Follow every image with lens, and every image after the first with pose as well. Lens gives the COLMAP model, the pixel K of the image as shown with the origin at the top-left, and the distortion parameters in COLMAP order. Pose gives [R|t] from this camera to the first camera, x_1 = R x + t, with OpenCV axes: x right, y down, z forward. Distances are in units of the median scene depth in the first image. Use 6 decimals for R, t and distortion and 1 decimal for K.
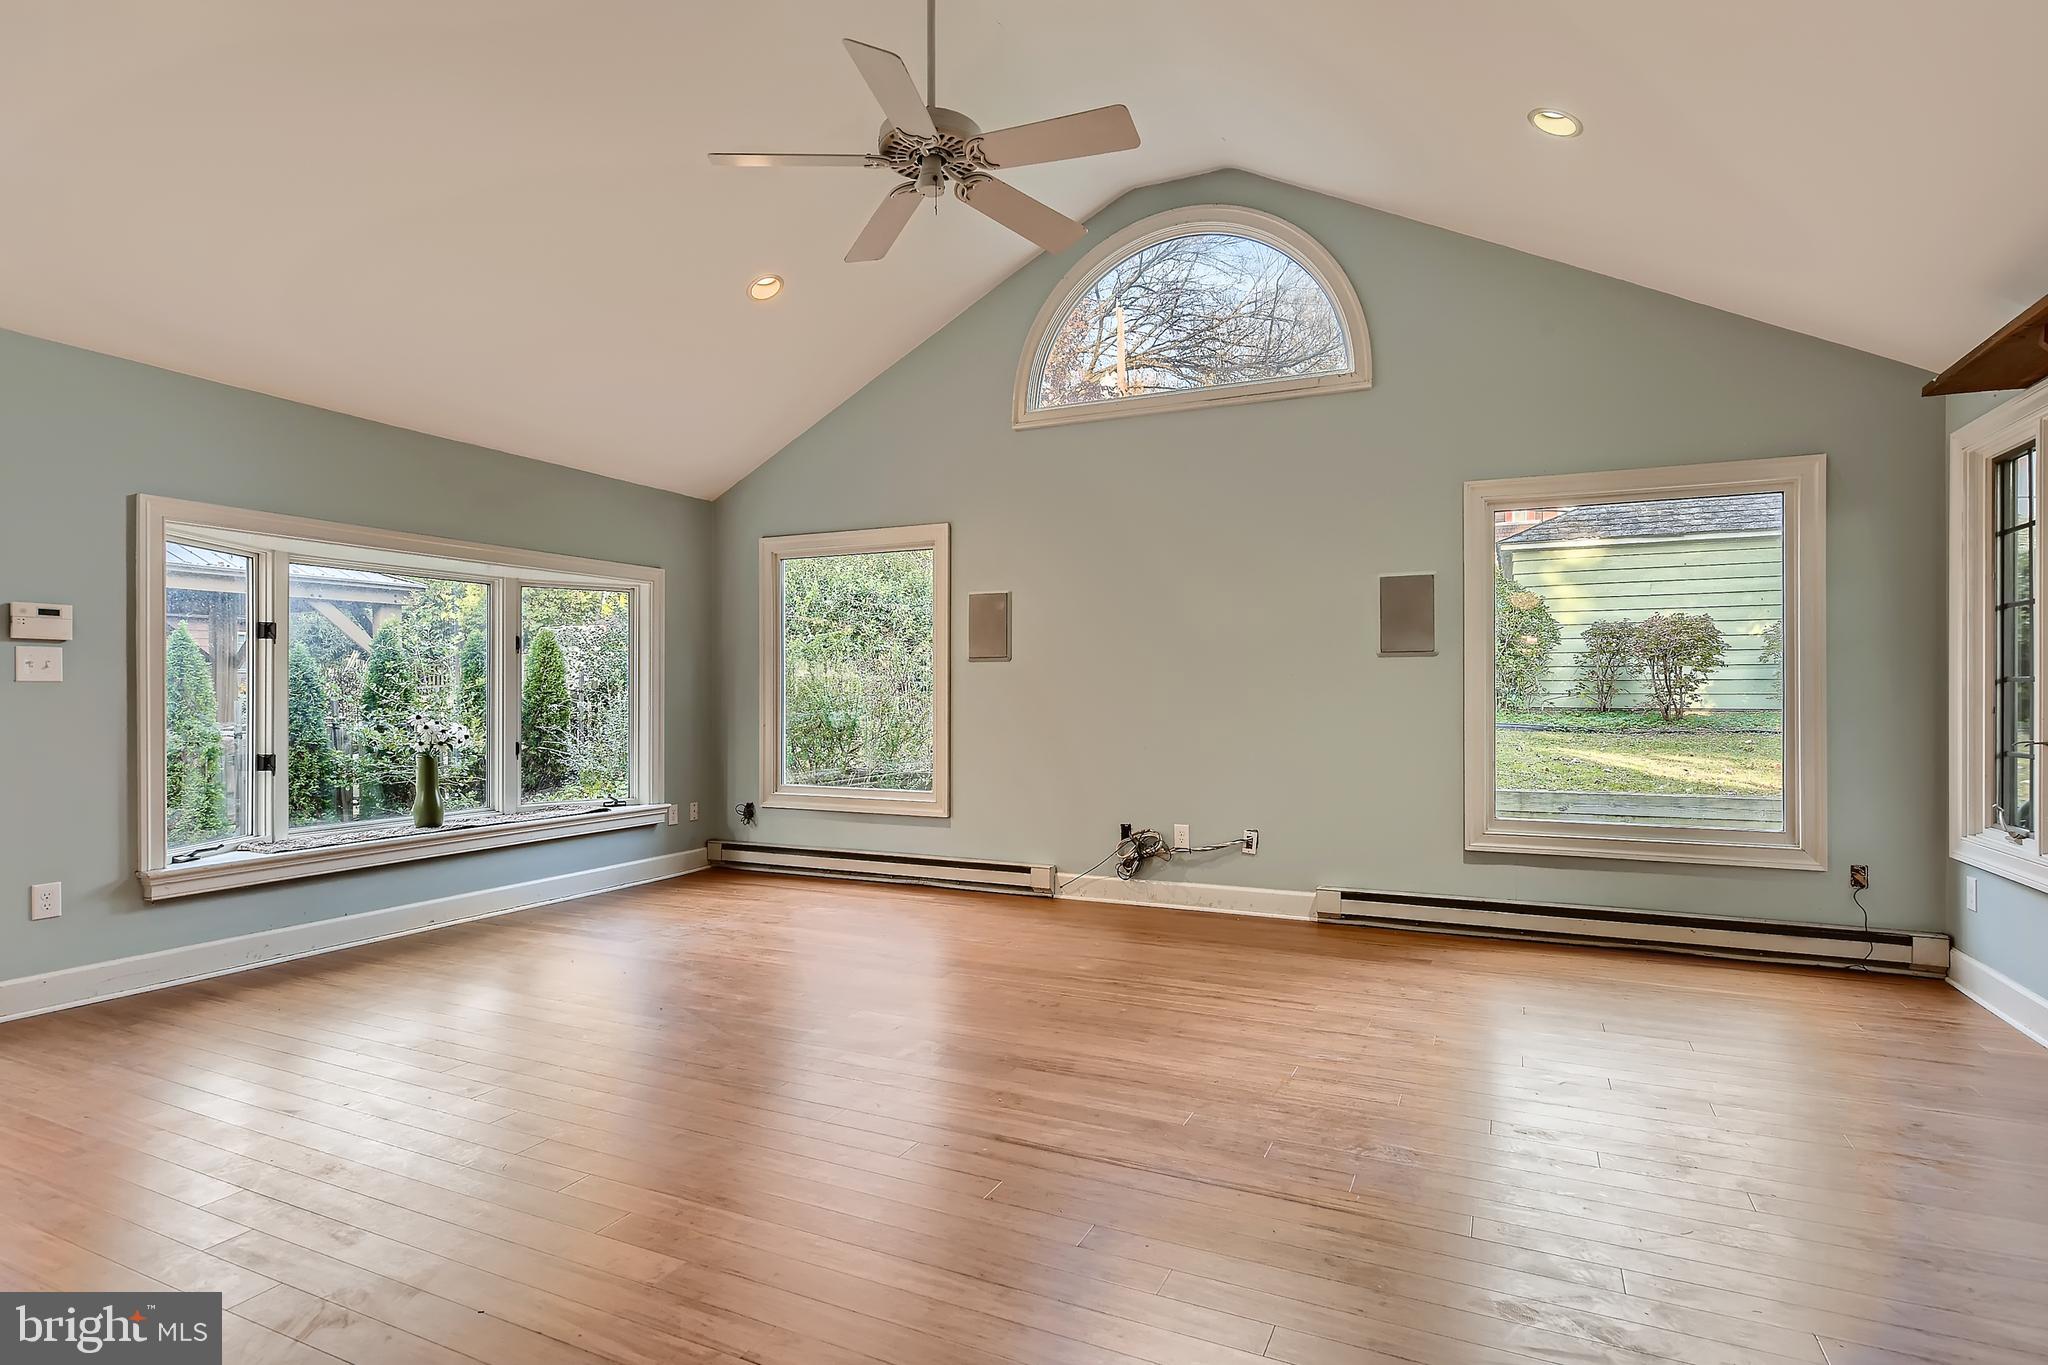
lens RADIAL K [[1039.9, 0, 1030.1], [0, 1039.9, 693.3], [0, 0, 1]] dist [0.003054, 0.002632]
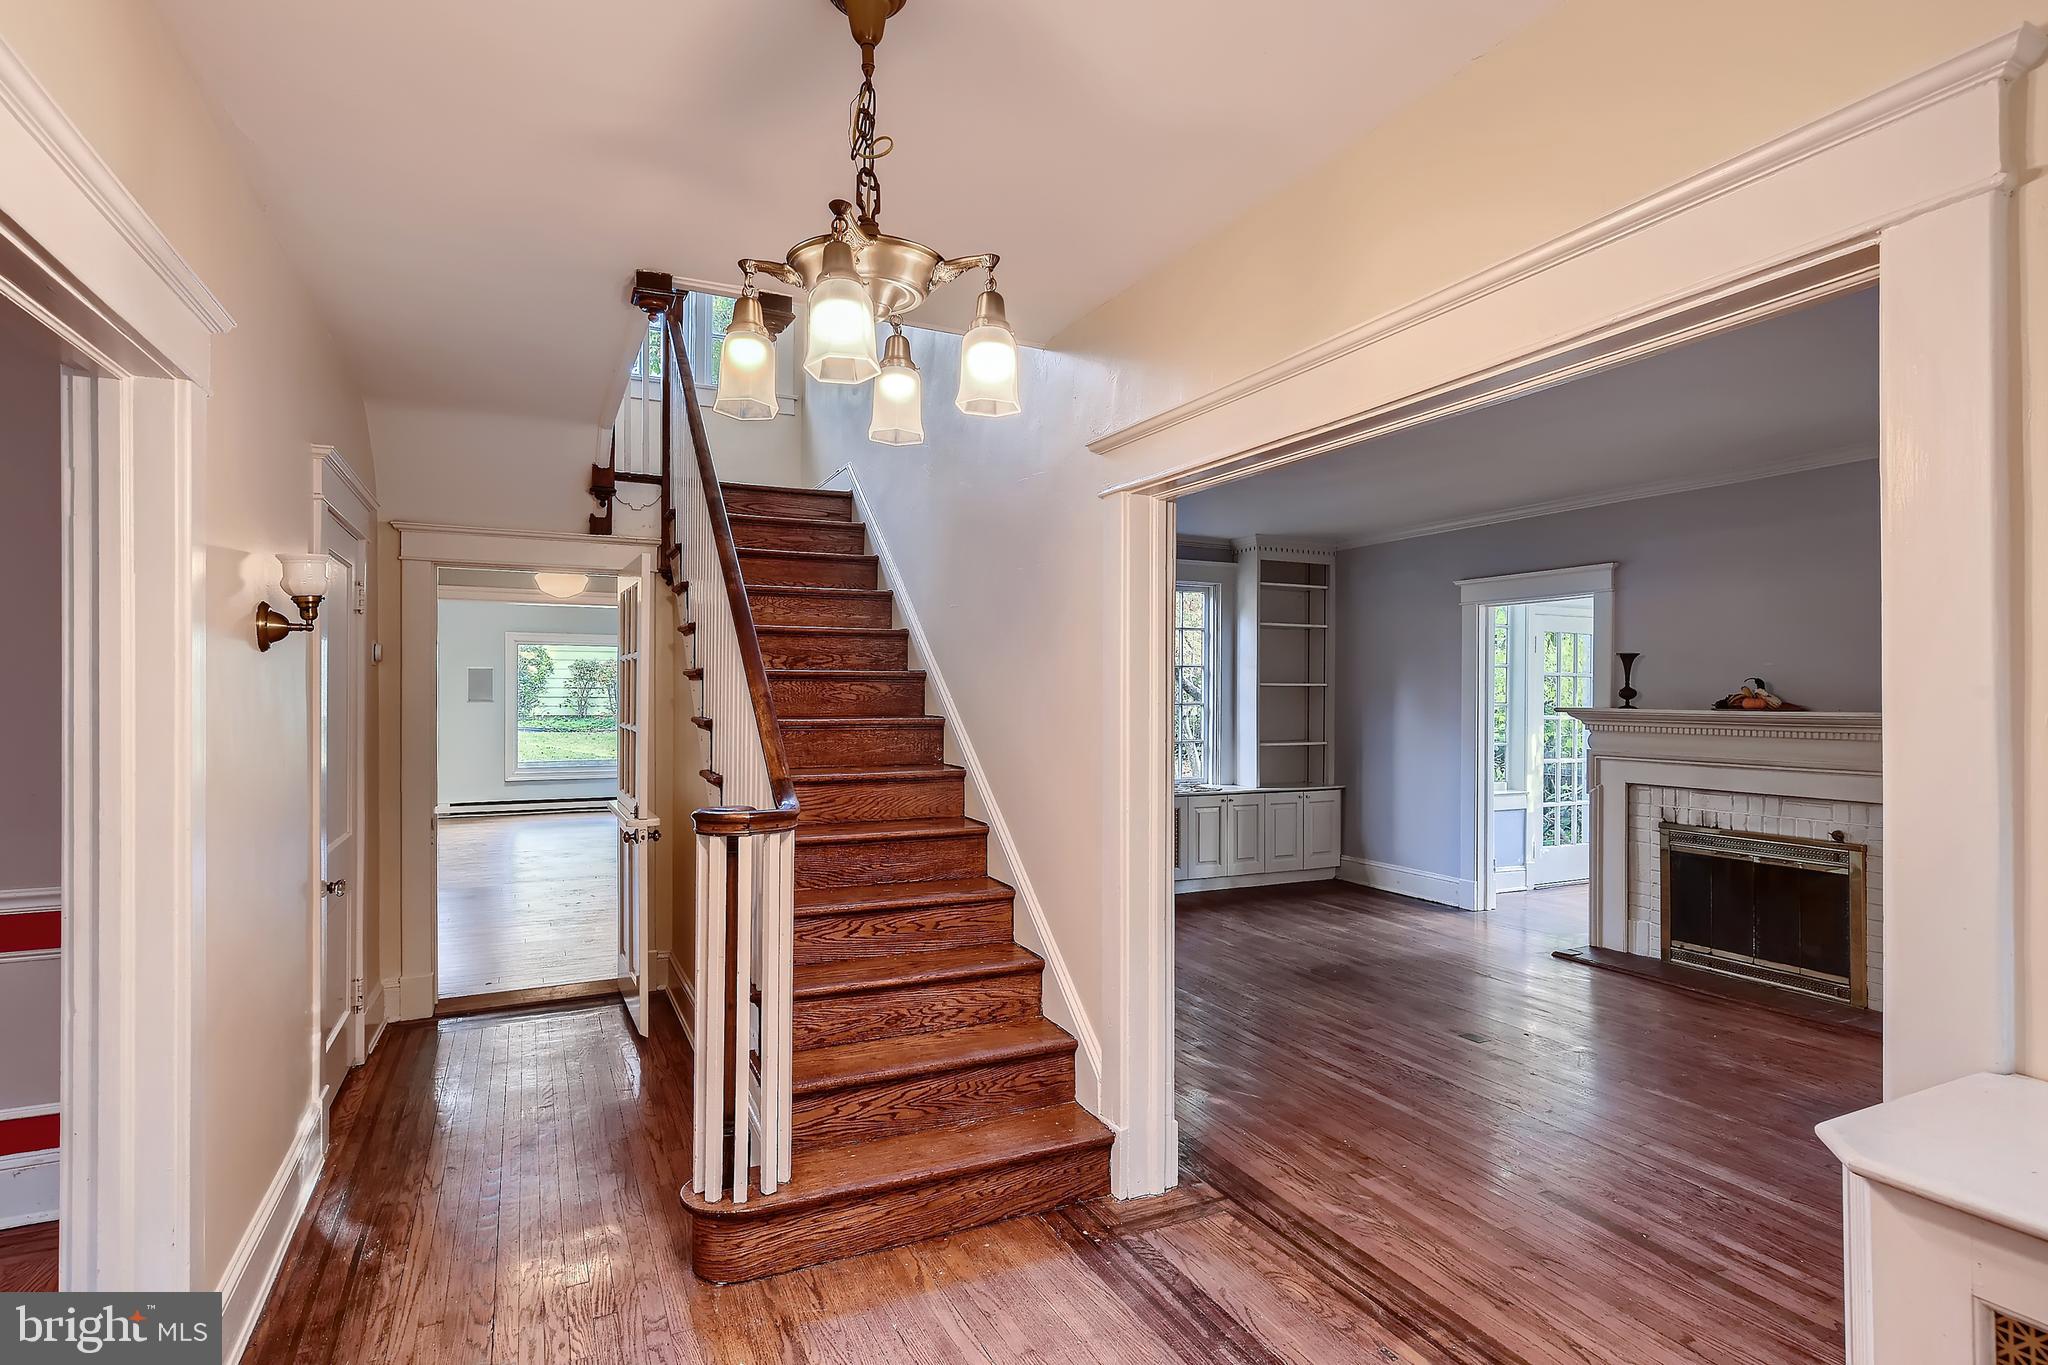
lens RADIAL K [[1039.9, 0, 1031.5], [0, 1039.9, 694.7], [0, 0, 1]] dist [0.003054, 0.002632]
pose [[0.627675, -0.000136, 0.778475, -0.239389], [0.001267, 0.999999, -0.000847, -0.015105], [-0.778474, 0.001518, 0.627675, -0.505656]]
